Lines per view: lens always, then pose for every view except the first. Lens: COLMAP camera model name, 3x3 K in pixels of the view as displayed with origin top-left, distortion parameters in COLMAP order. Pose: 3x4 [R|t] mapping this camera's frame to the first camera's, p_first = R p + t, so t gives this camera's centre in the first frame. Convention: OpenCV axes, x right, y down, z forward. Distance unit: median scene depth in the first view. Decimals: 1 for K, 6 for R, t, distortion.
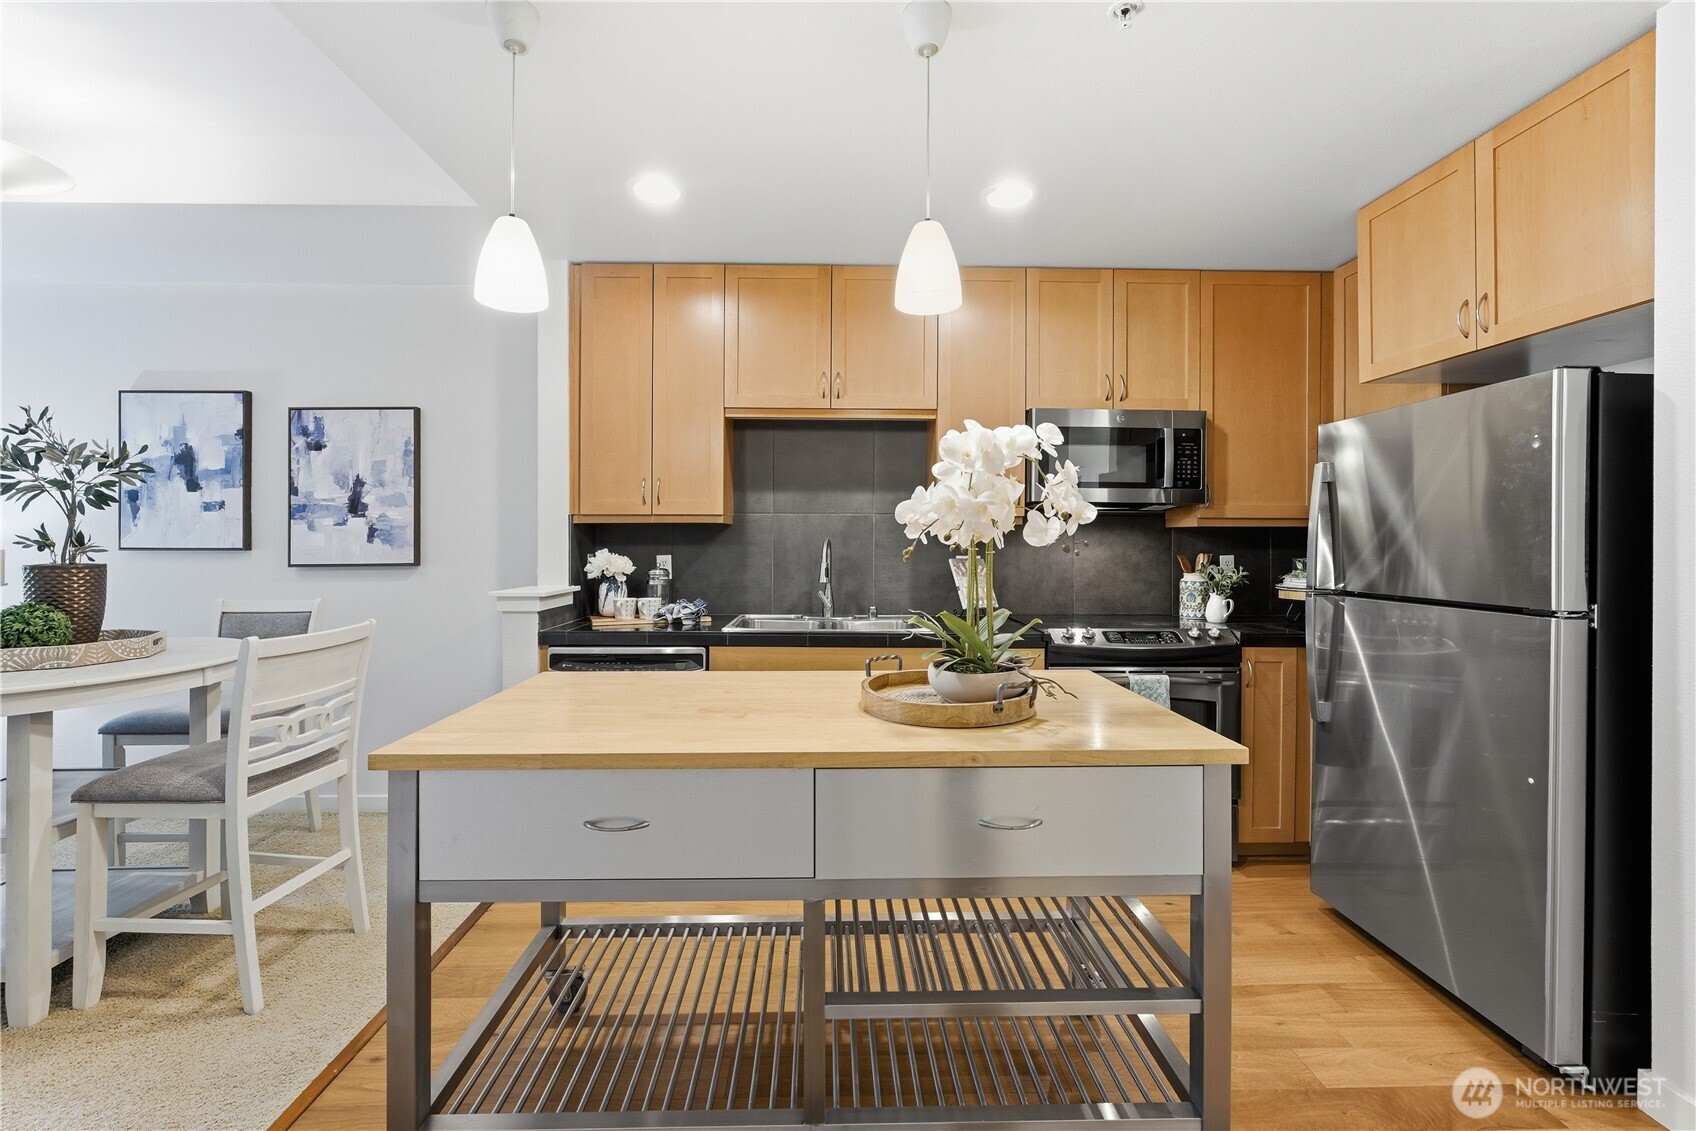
lens RADIAL K [[711.2, 0, 842.2], [0, 711.2, 541.2], [0, 0, 1]] dist [-0.004464, 0.000561]
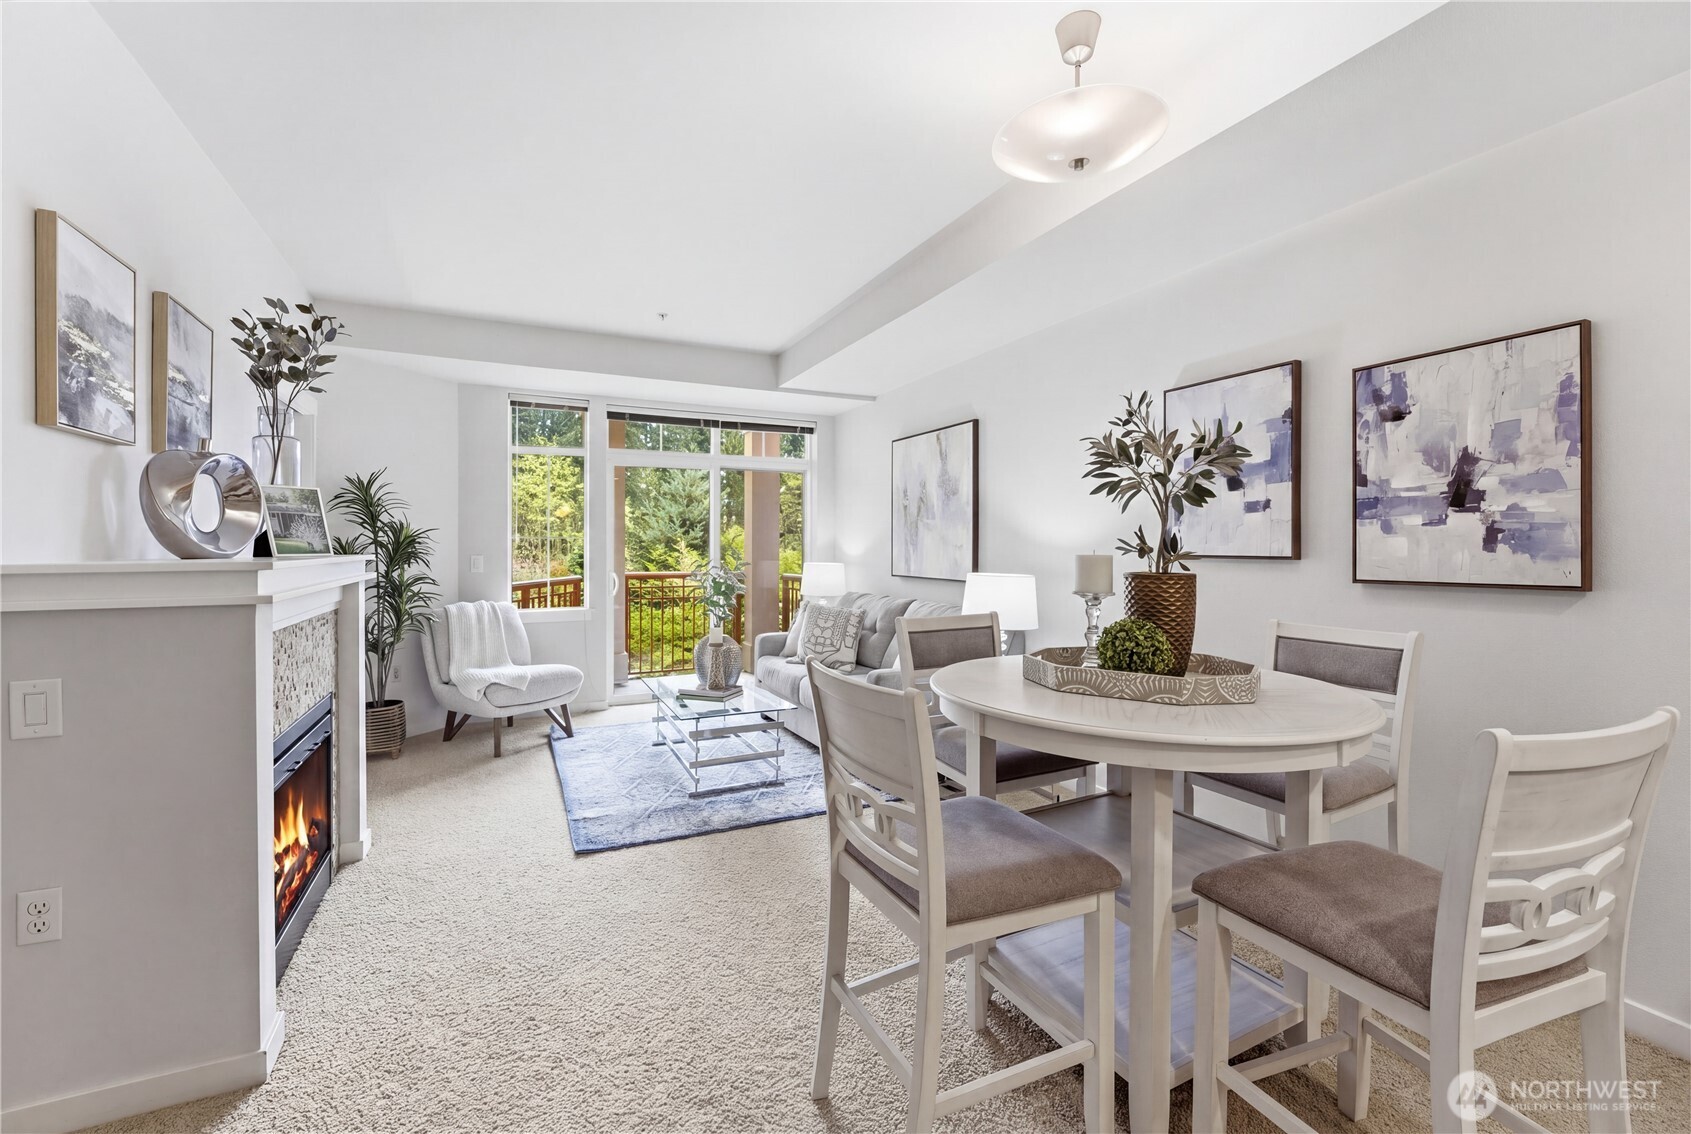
lens RADIAL K [[709.1, 0, 839.7], [0, 709.1, 542.8], [0, 0, 1]] dist [-0.004464, 0.000561]
pose [[0.413894, -0.004172, -0.910316, -0.327388], [-0.005963, 0.999956, -0.007293, 0.003007], [0.910306, 0.008447, 0.413851, 0.201440]]
